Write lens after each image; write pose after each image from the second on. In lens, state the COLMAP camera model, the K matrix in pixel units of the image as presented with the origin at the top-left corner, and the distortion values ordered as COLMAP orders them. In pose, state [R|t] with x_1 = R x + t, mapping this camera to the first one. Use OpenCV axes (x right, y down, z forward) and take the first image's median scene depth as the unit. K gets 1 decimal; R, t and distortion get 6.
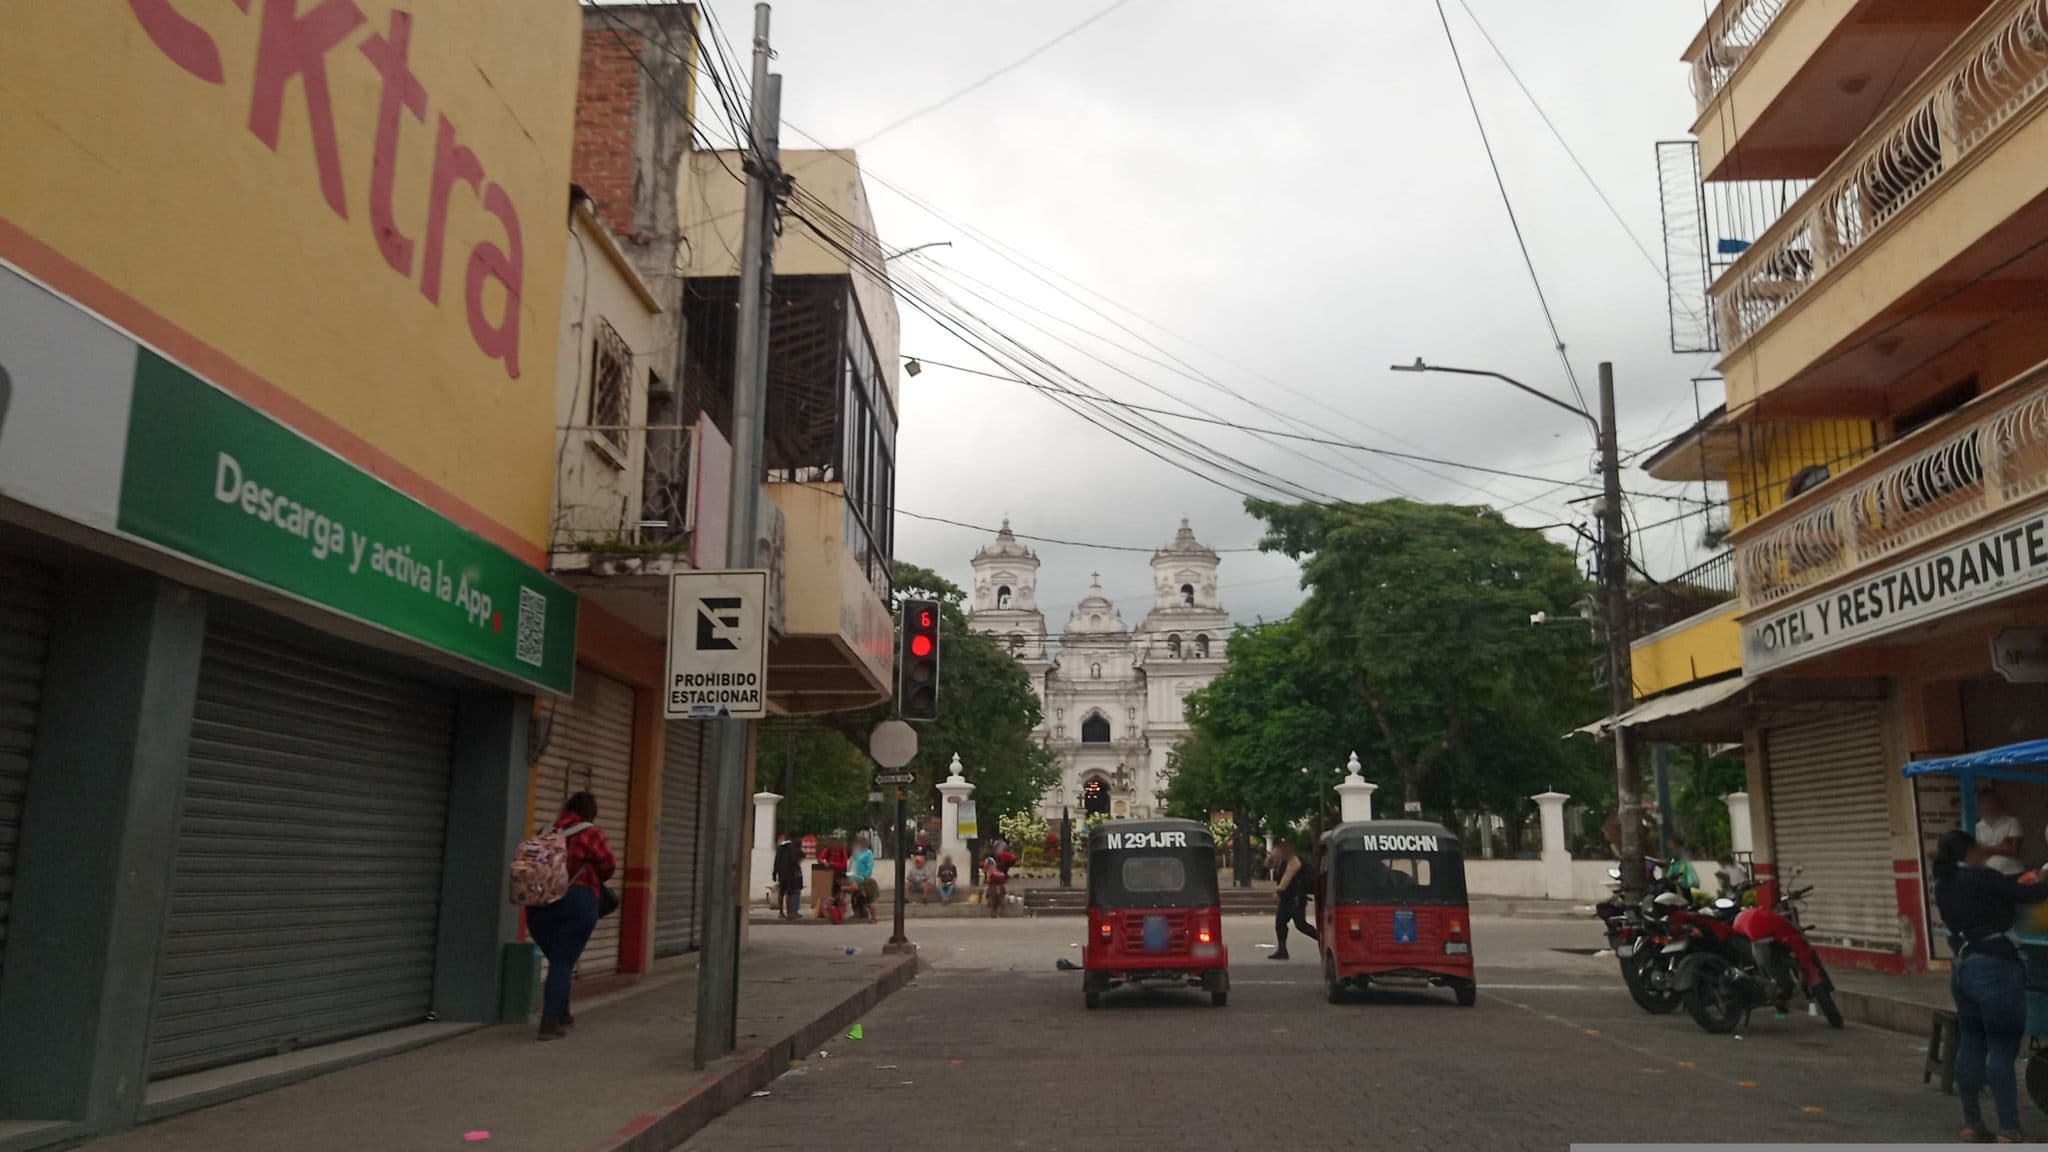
lens RADIAL K [[1548.9, 0, 1076.4], [0, 1548.9, 642.4], [0, 0, 1]] dist [0.076743, -0.000772]
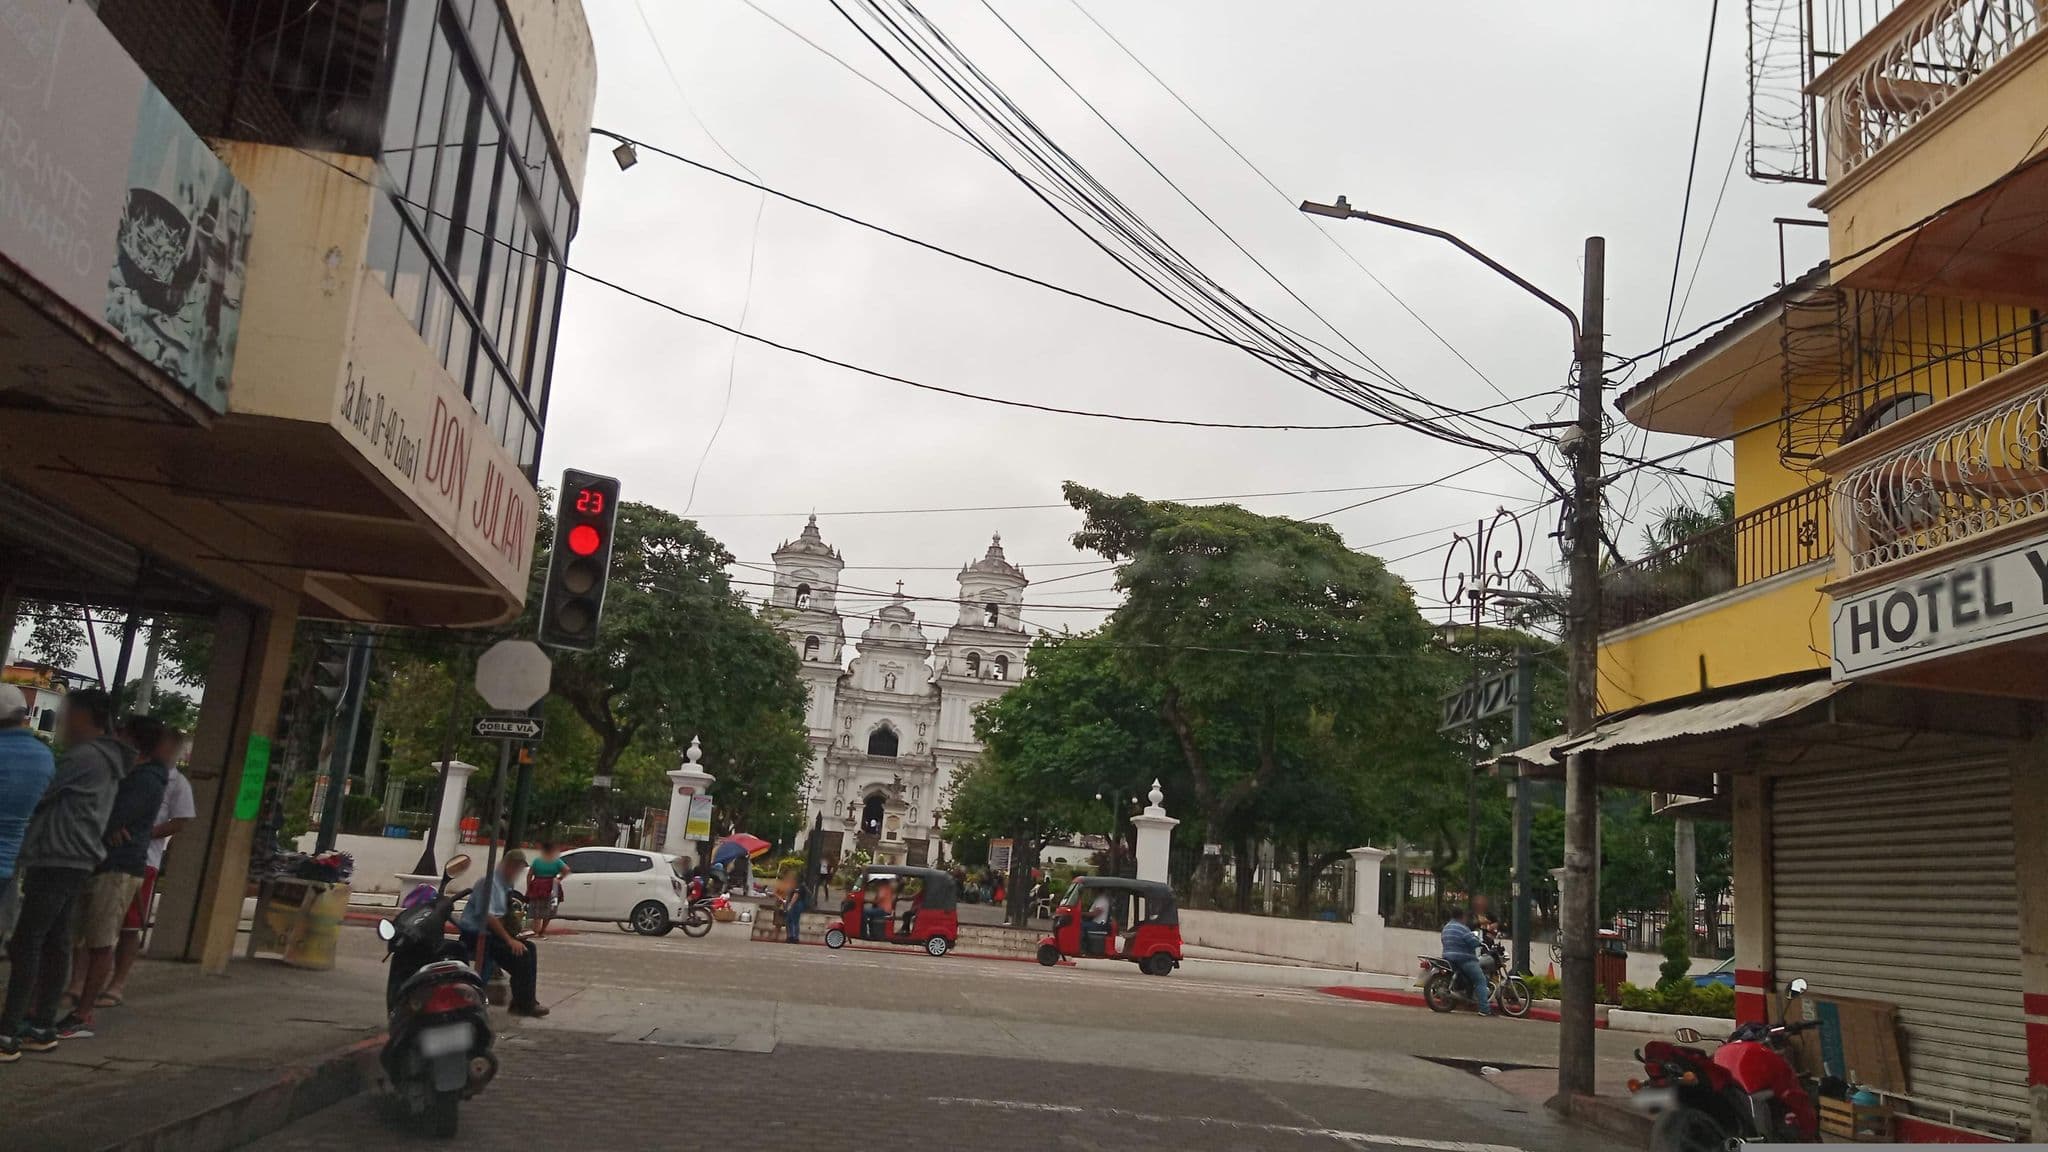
lens RADIAL K [[1574.1, 0, 1024.0], [0, 1574.1, 576.0], [0, 0, 1]] dist [0.085836, -0.015219]
pose [[0.990184, 0.107841, 0.088911, 0.011705], [-0.102954, 0.993002, -0.057849, 0.014249], [-0.094528, 0.048128, 0.994358, 0.107447]]
